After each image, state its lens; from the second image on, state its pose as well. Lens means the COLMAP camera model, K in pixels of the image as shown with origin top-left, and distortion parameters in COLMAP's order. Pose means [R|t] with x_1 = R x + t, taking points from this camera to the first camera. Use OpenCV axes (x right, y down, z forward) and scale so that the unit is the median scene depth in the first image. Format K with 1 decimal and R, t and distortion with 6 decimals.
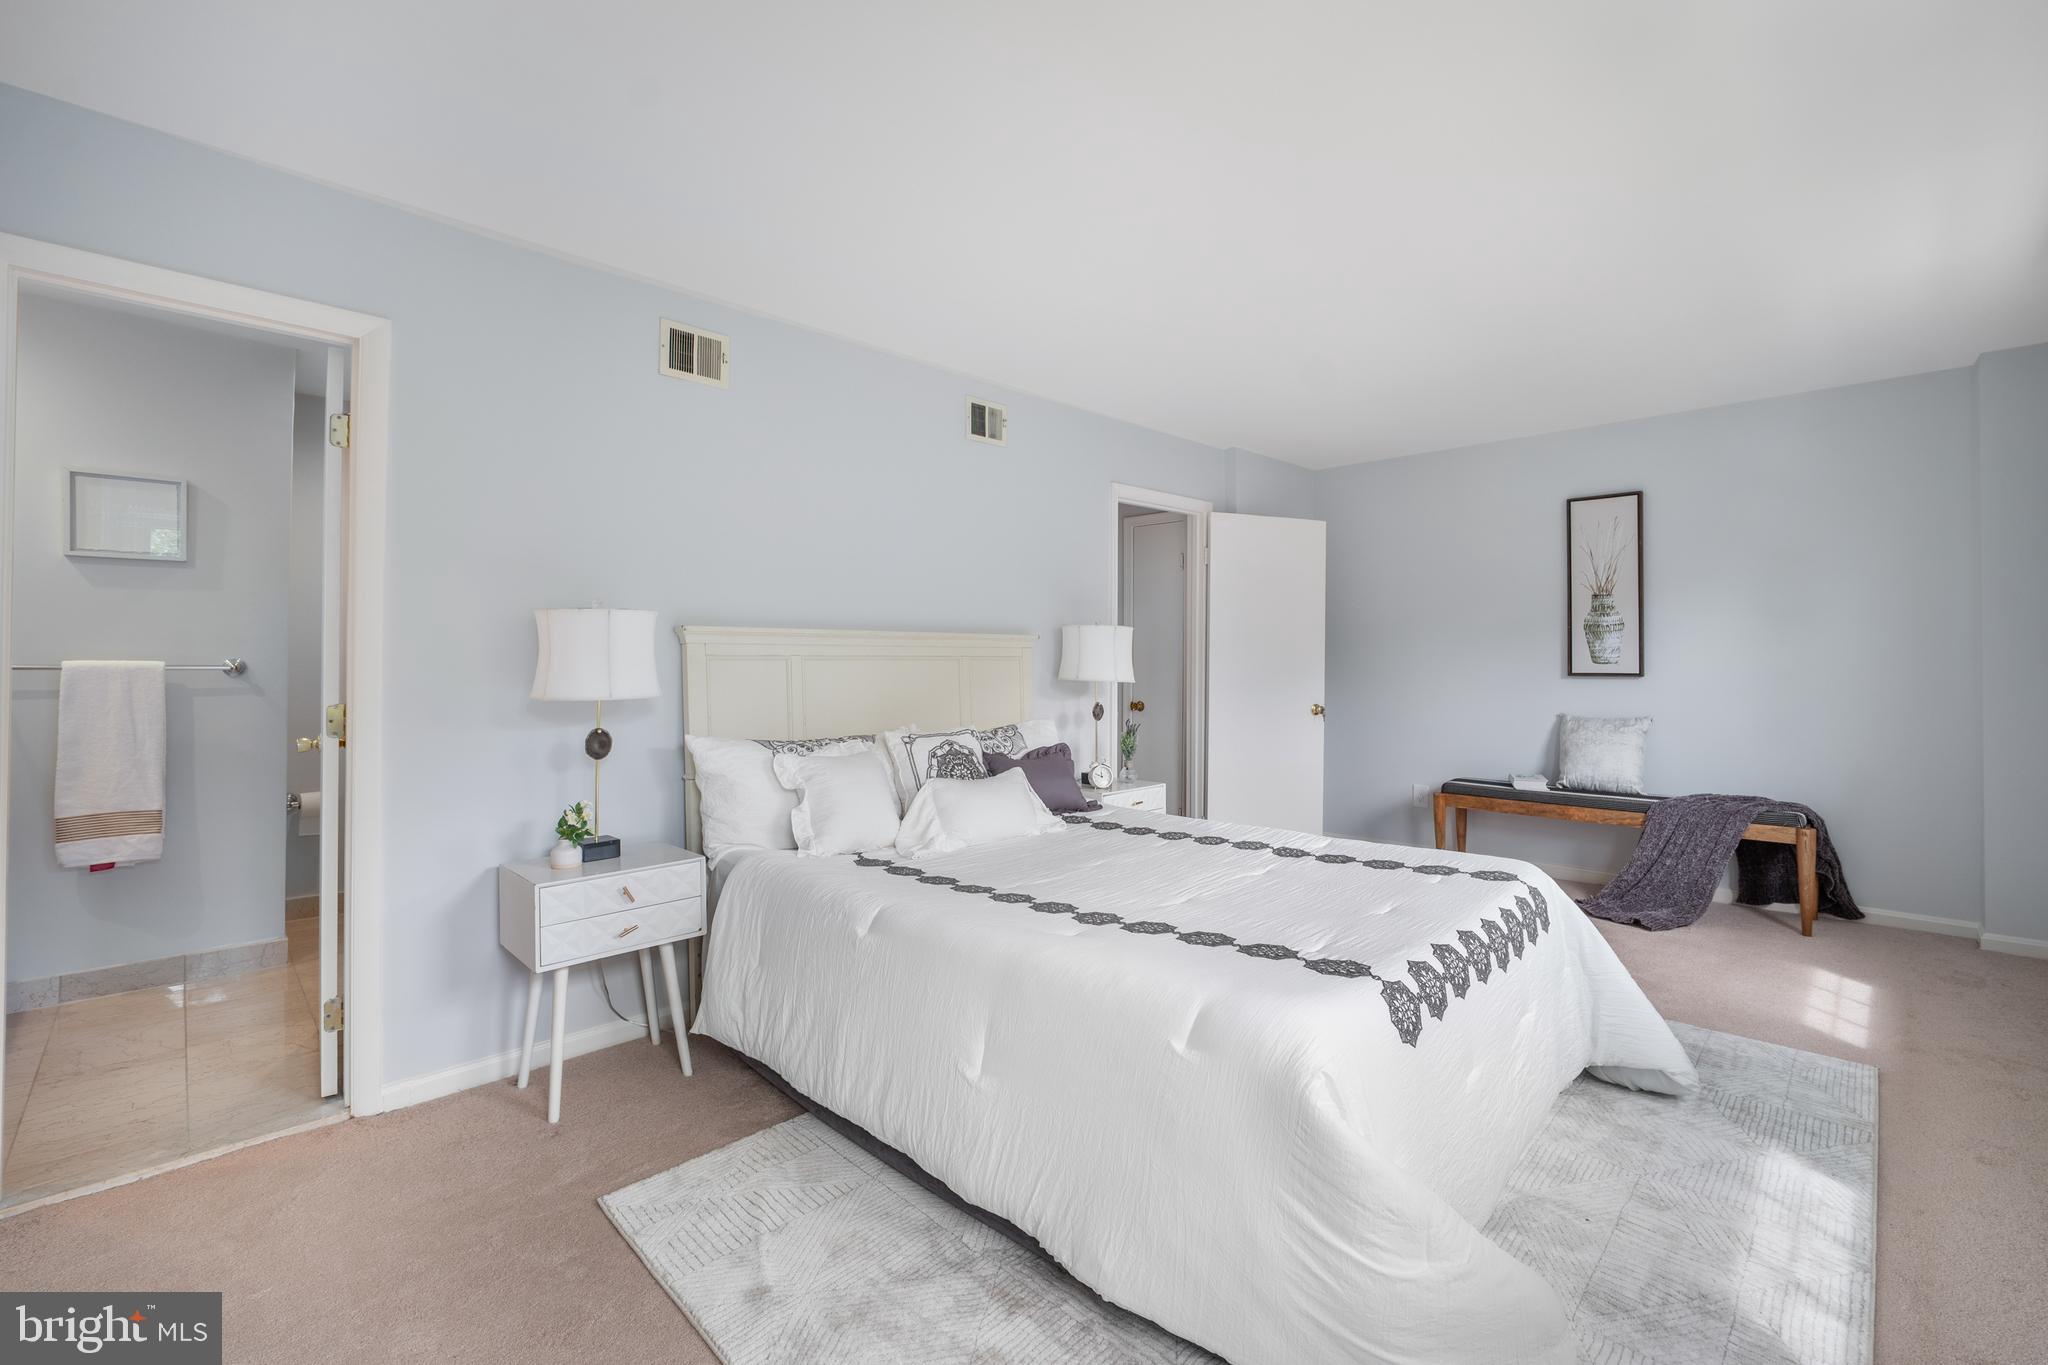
lens RADIAL K [[869.5, 0, 1017.7], [0, 869.5, 672.1], [0, 0, 1]] dist [-0.044555, -0.000046]
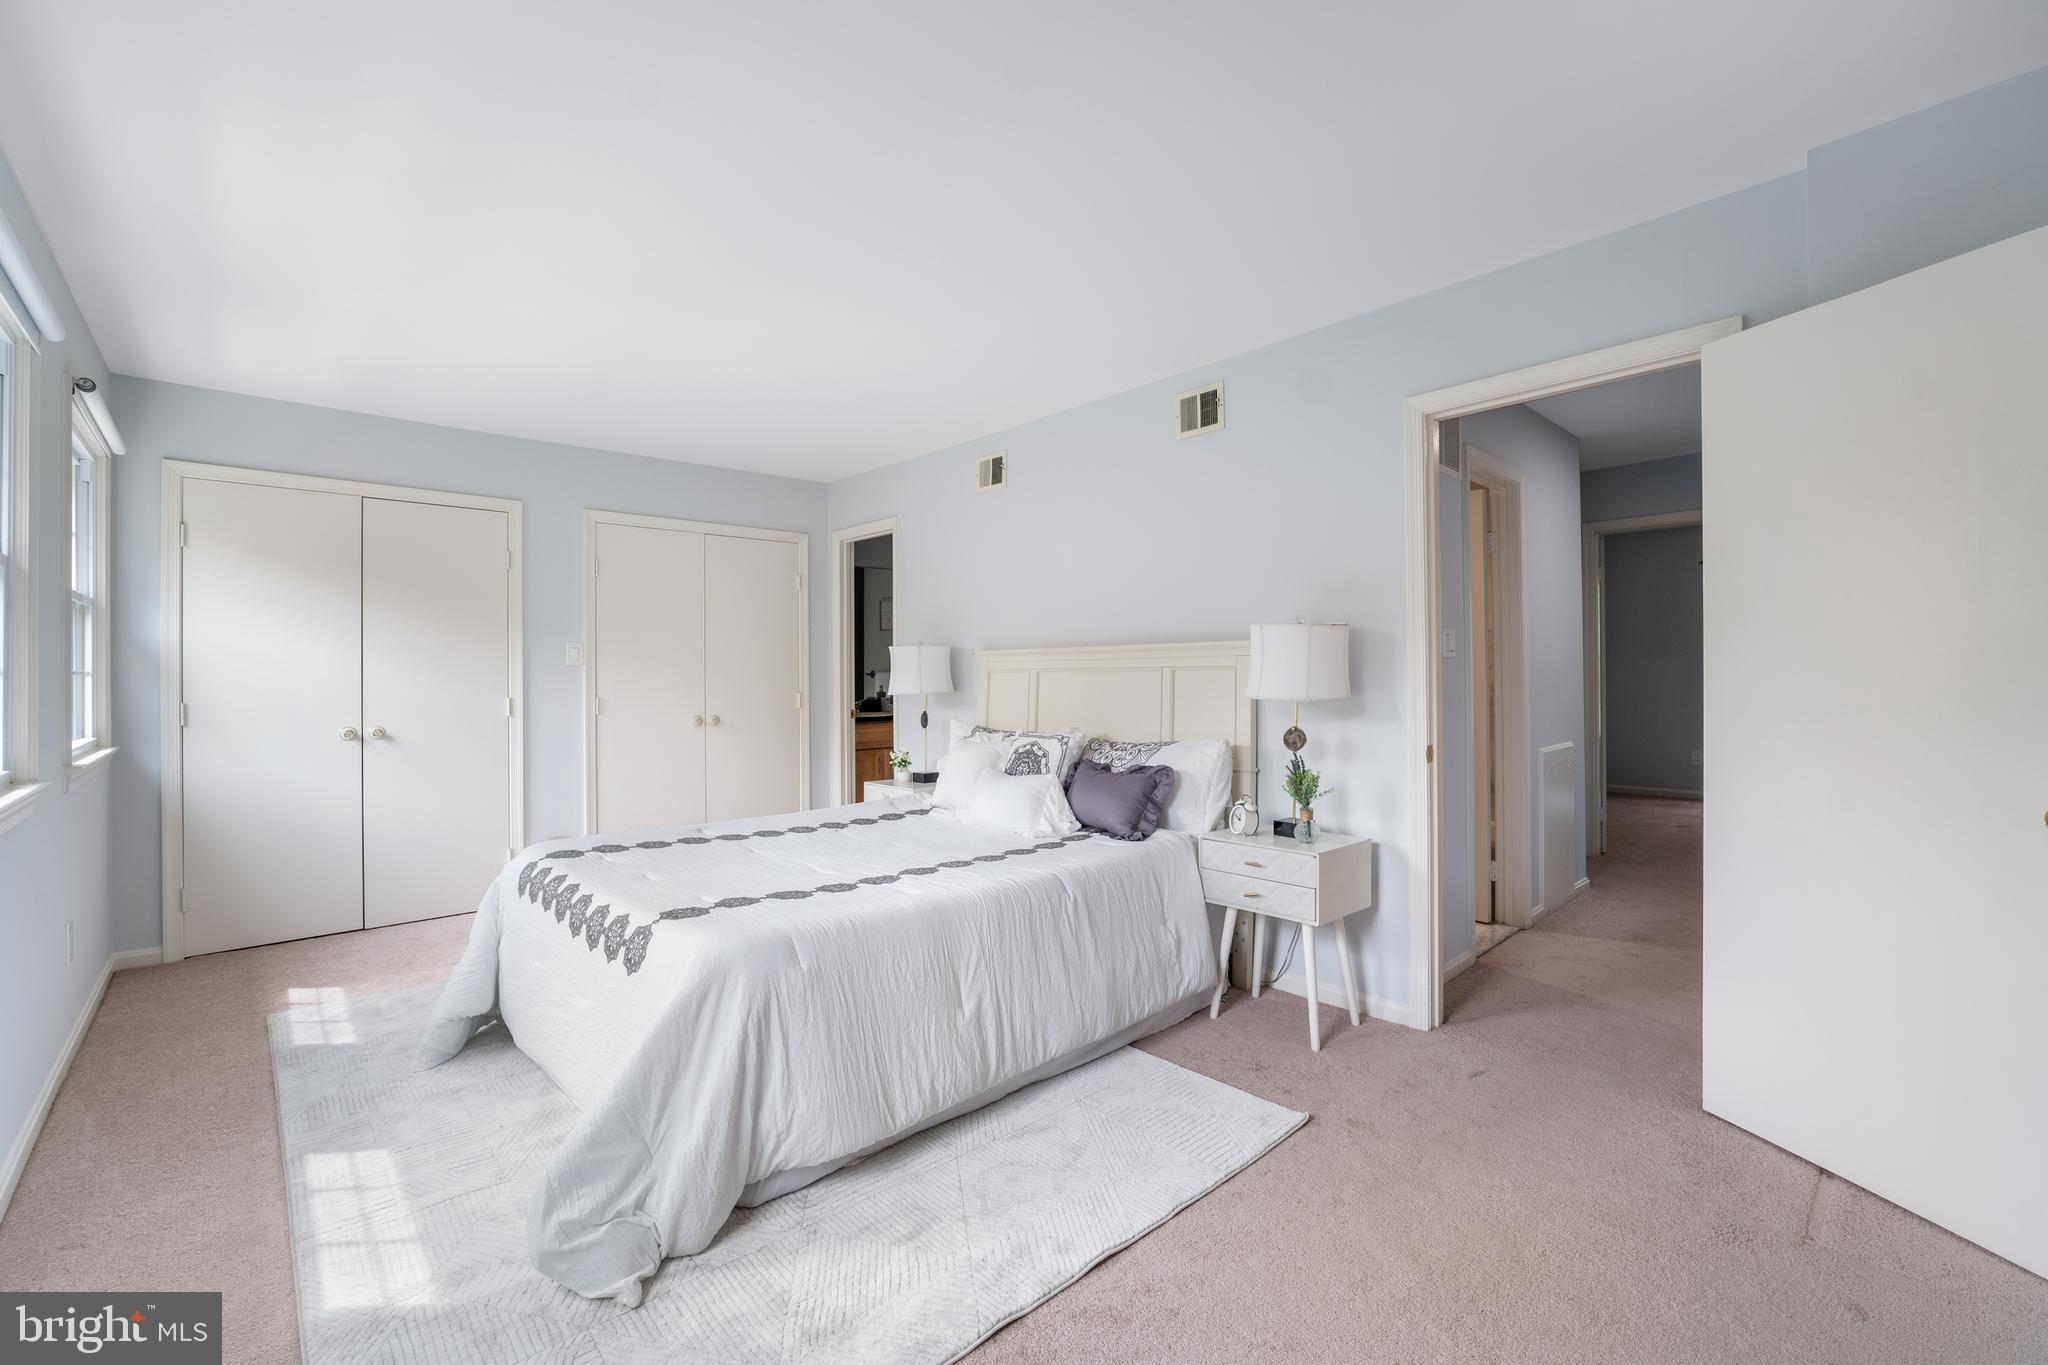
lens RADIAL K [[869.5, 0, 1017.7], [0, 869.5, 672.1], [0, 0, 1]] dist [-0.044555, -0.000046]
pose [[-0.027179, 0.002716, -0.999627, 0.898193], [0.015053, 0.999884, 0.002308, -0.018038], [0.999517, -0.014984, -0.027217, 0.846296]]
